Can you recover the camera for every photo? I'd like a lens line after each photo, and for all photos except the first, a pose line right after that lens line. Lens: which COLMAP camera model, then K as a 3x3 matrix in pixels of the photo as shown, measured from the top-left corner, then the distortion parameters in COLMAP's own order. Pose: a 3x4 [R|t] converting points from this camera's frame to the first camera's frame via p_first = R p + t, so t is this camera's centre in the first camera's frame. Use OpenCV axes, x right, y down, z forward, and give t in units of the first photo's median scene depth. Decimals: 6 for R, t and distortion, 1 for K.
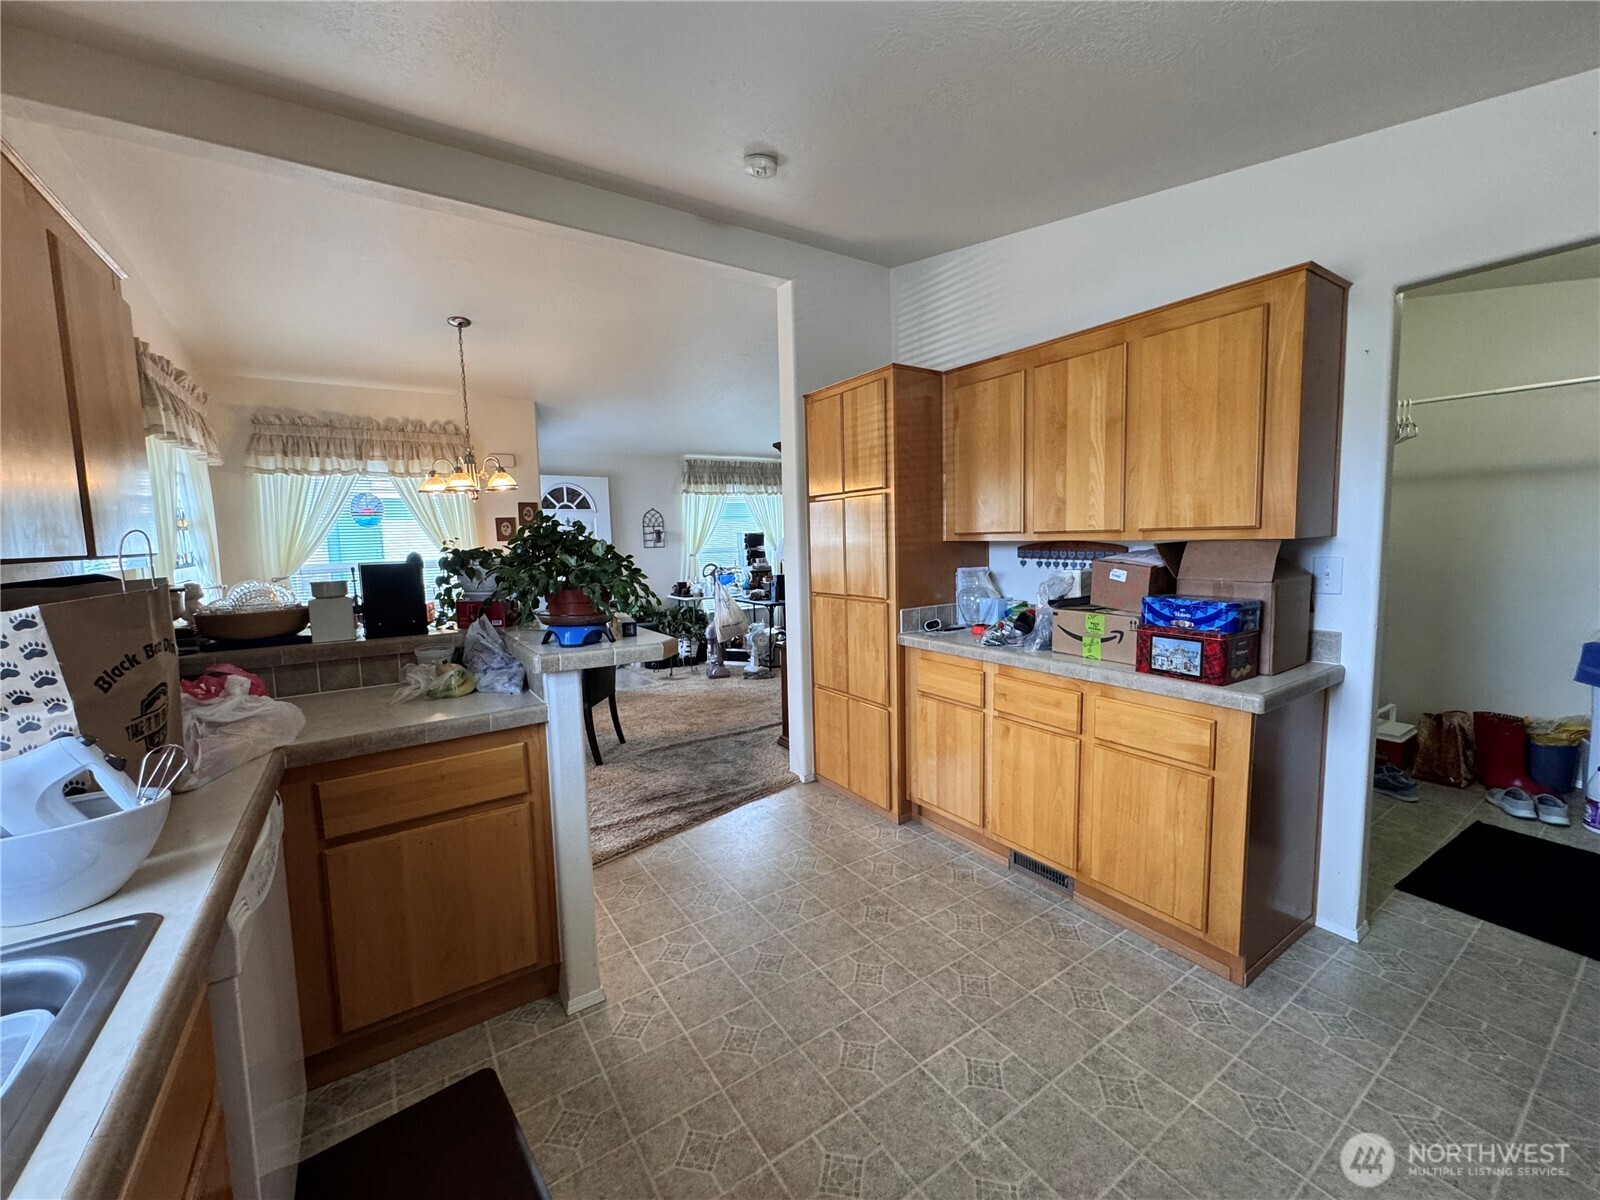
lens RADIAL K [[638.0, 0, 801.0], [0, 638.0, 600.8], [0, 0, 1]] dist [-0.003811, 0.000344]
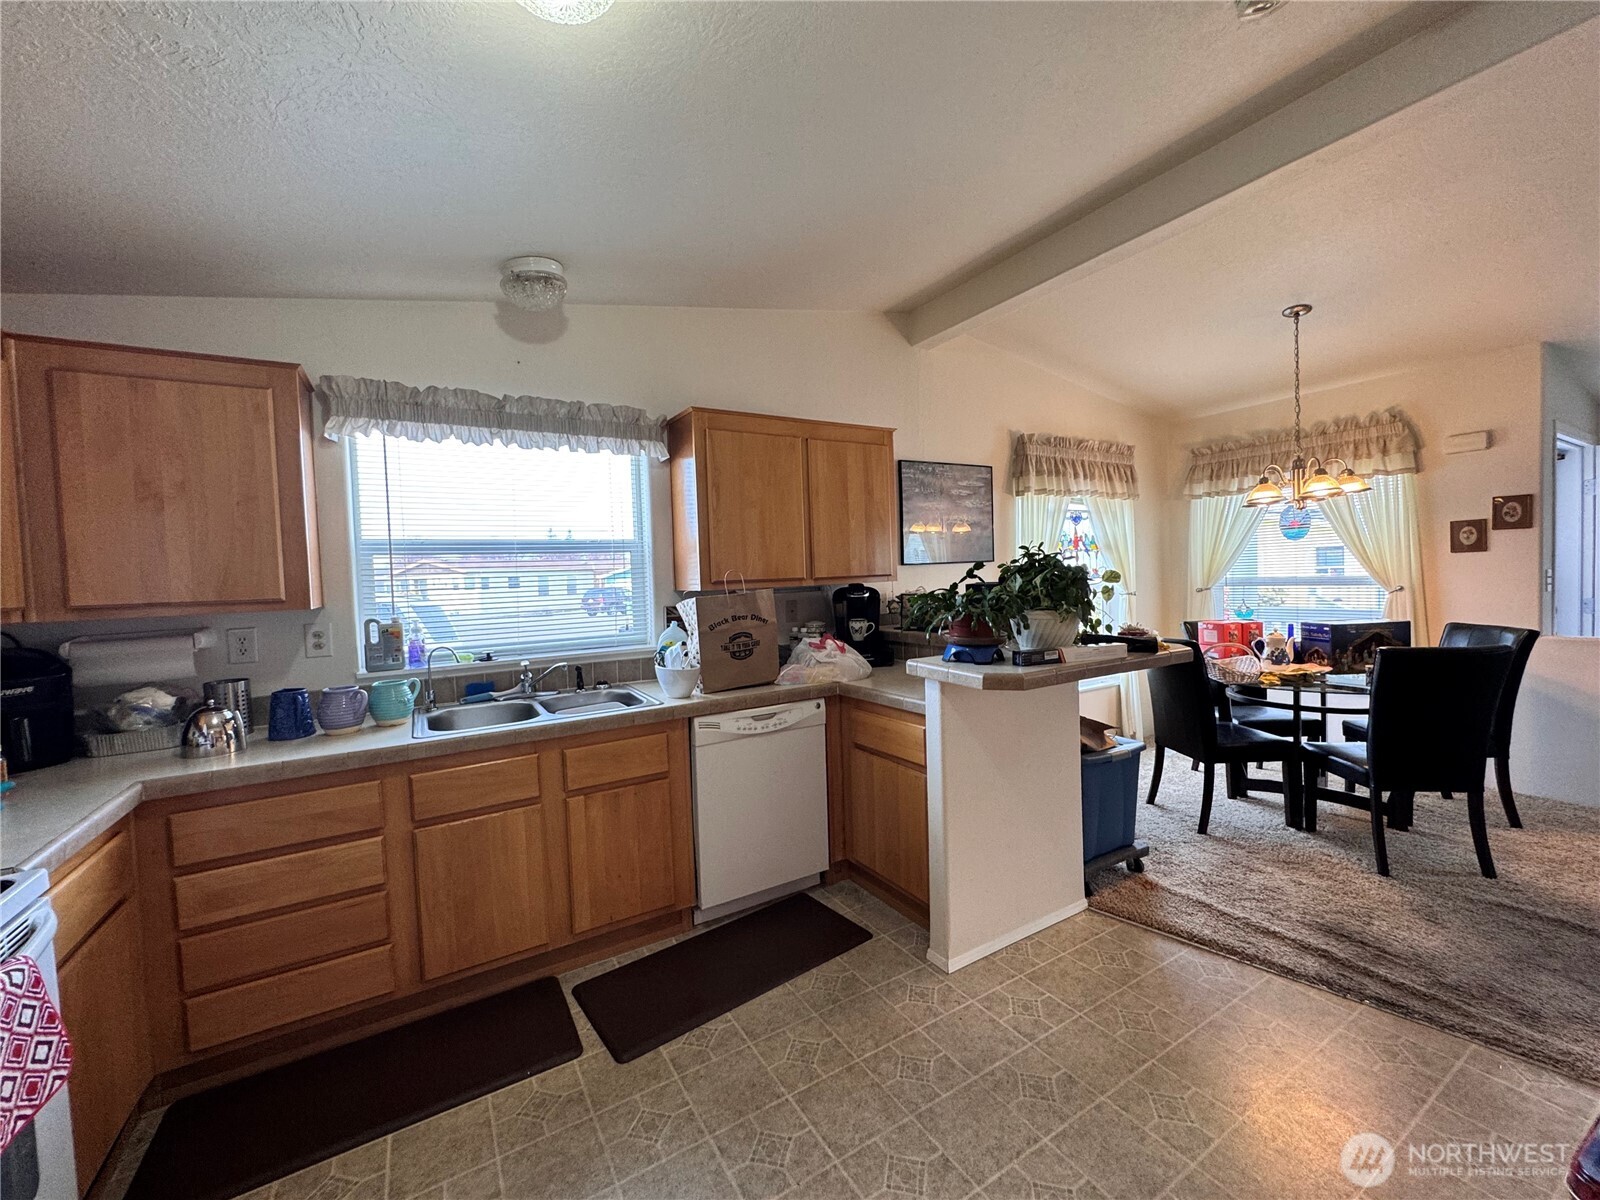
lens RADIAL K [[638.0, 0, 800.0], [0, 638.0, 599.1], [0, 0, 1]] dist [-0.003811, 0.000344]
pose [[-0.047989, 0.064536, -0.996761, 0.603595], [-0.068208, 0.995369, 0.067730, -0.075761], [0.996516, 0.071237, -0.043365, 0.556844]]
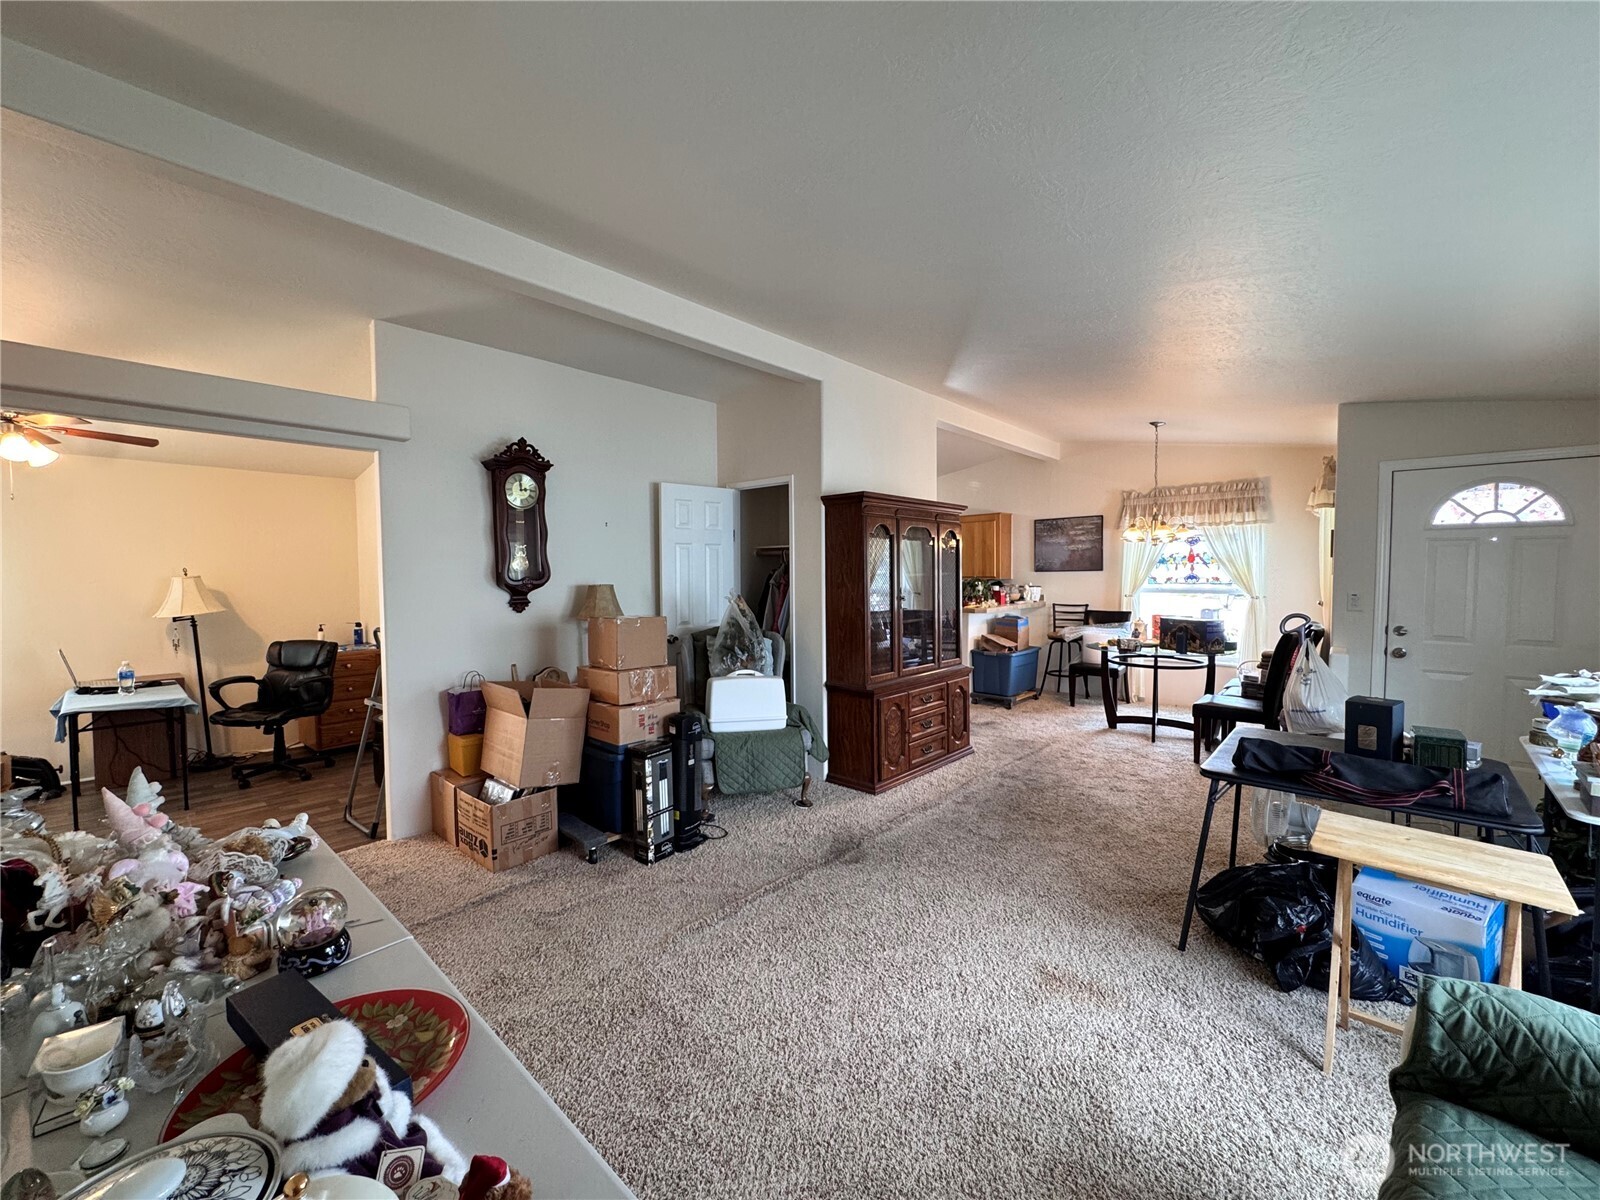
lens RADIAL K [[638.0, 0, 799.0], [0, 638.0, 598.7], [0, 0, 1]] dist [-0.003811, 0.000344]
pose [[-0.968949, 0.044976, -0.243135, 0.923418], [0.008686, 0.988902, 0.148316, -0.397953], [0.247108, 0.141599, -0.958586, 3.329955]]
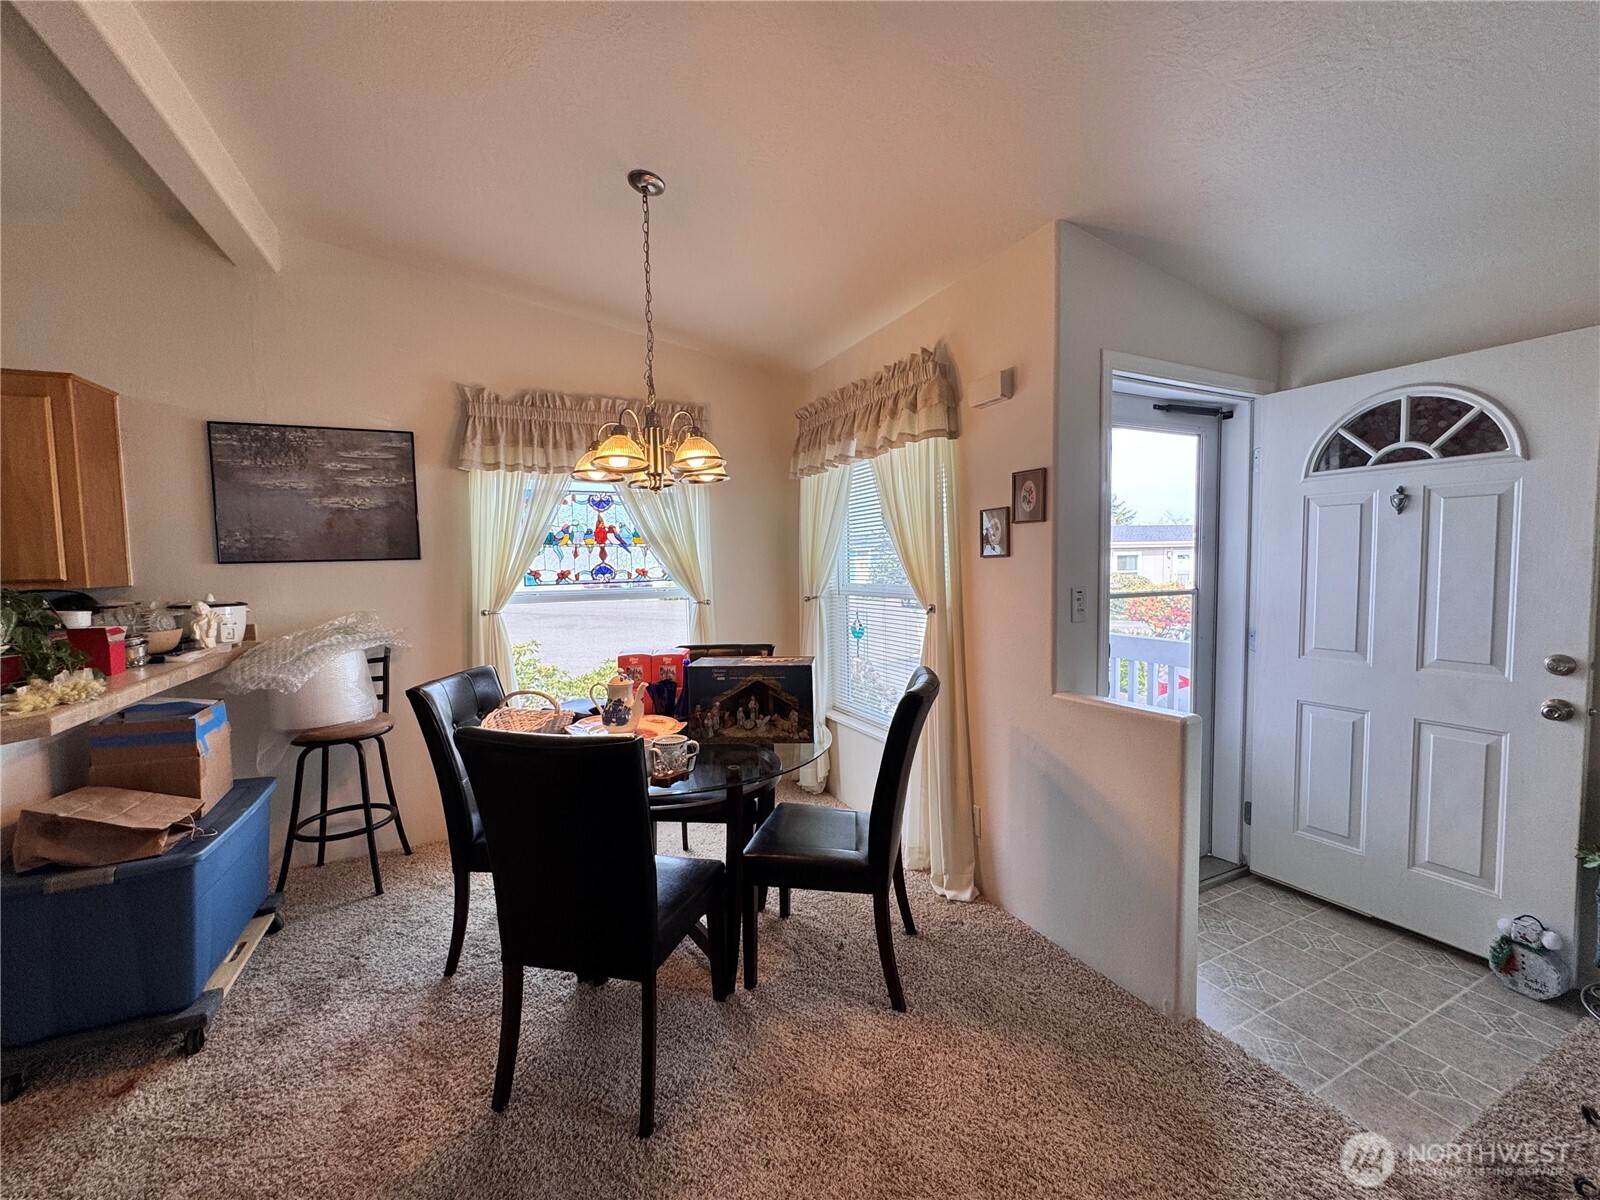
lens RADIAL K [[638.0, 0, 799.6], [0, 638.0, 597.5], [0, 0, 1]] dist [-0.003811, 0.000344]
pose [[-0.135807, 0.083630, -0.987199, 0.066371], [-0.080279, 0.992225, 0.095100, -0.196467], [0.987478, 0.092166, -0.128037, 1.849891]]
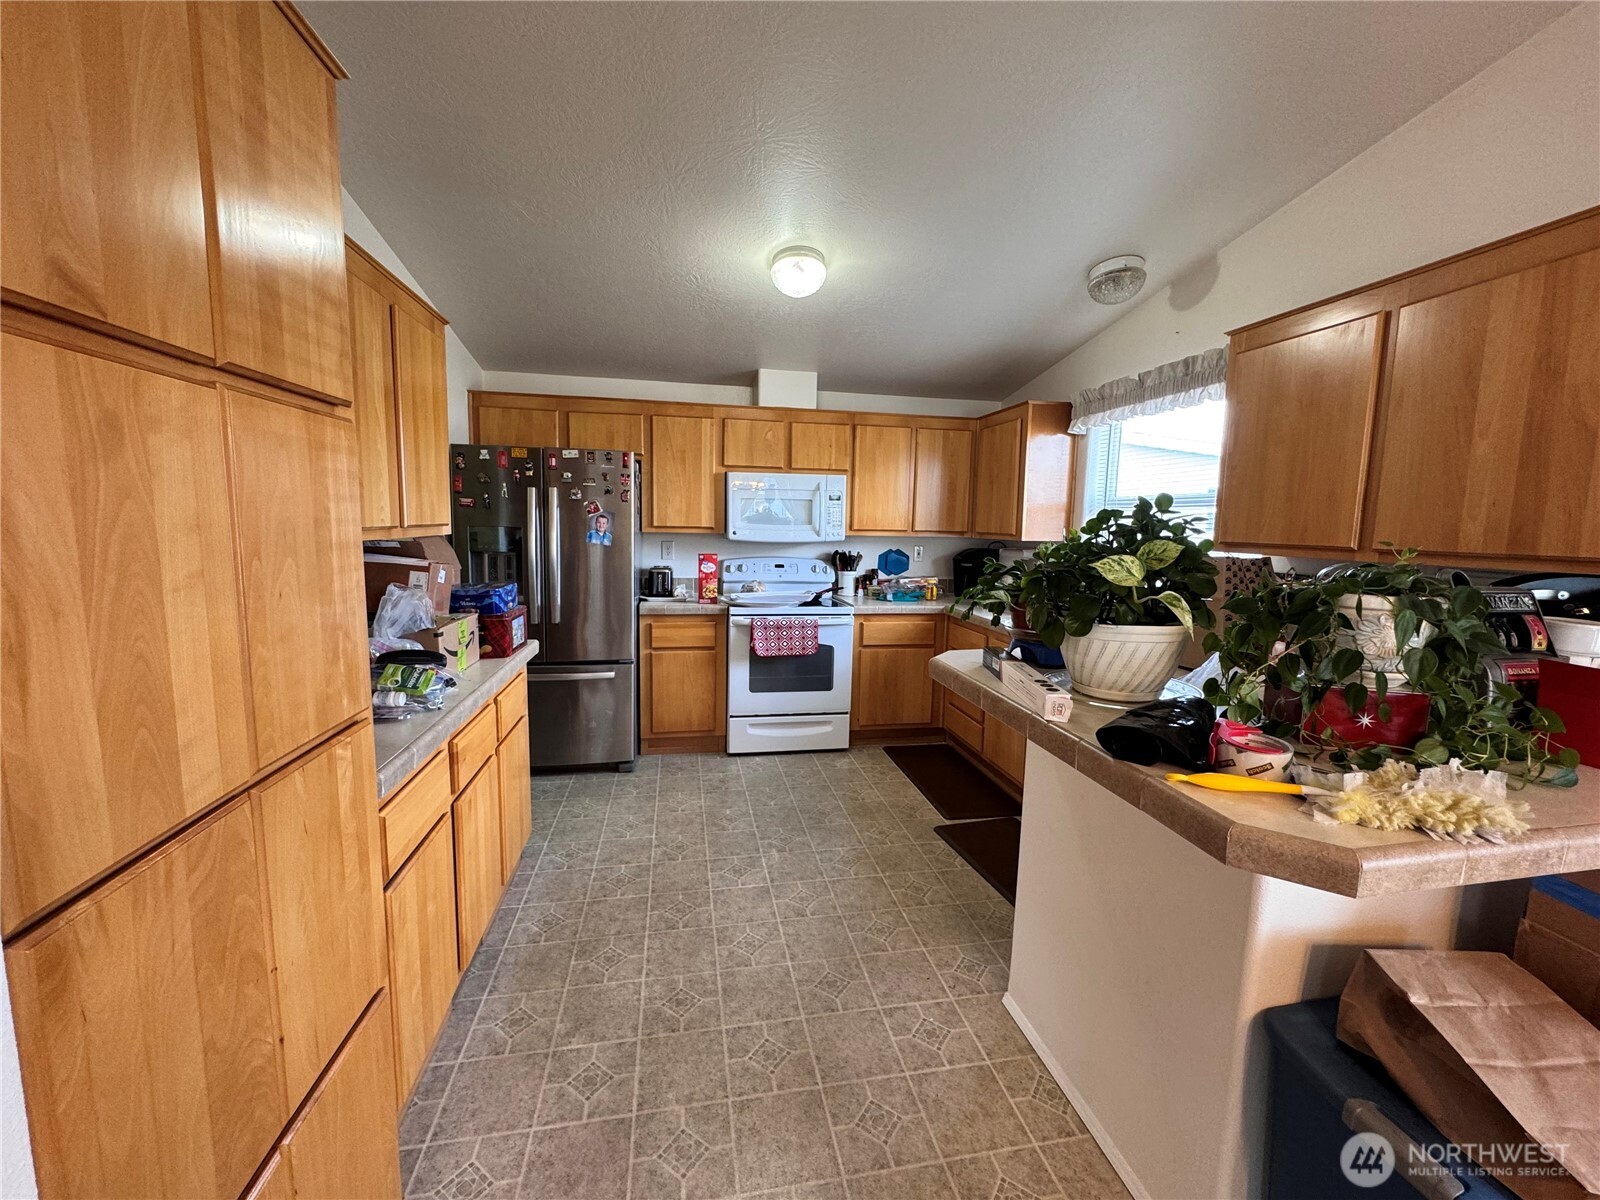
lens RADIAL K [[638.0, 0, 801.0], [0, 638.0, 597.6], [0, 0, 1]] dist [-0.003811, 0.000344]
pose [[-0.920946, -0.042095, 0.387411, -0.283778], [0.041057, 0.978134, 0.203881, -0.153598], [-0.387522, 0.203669, -0.899080, 1.423833]]
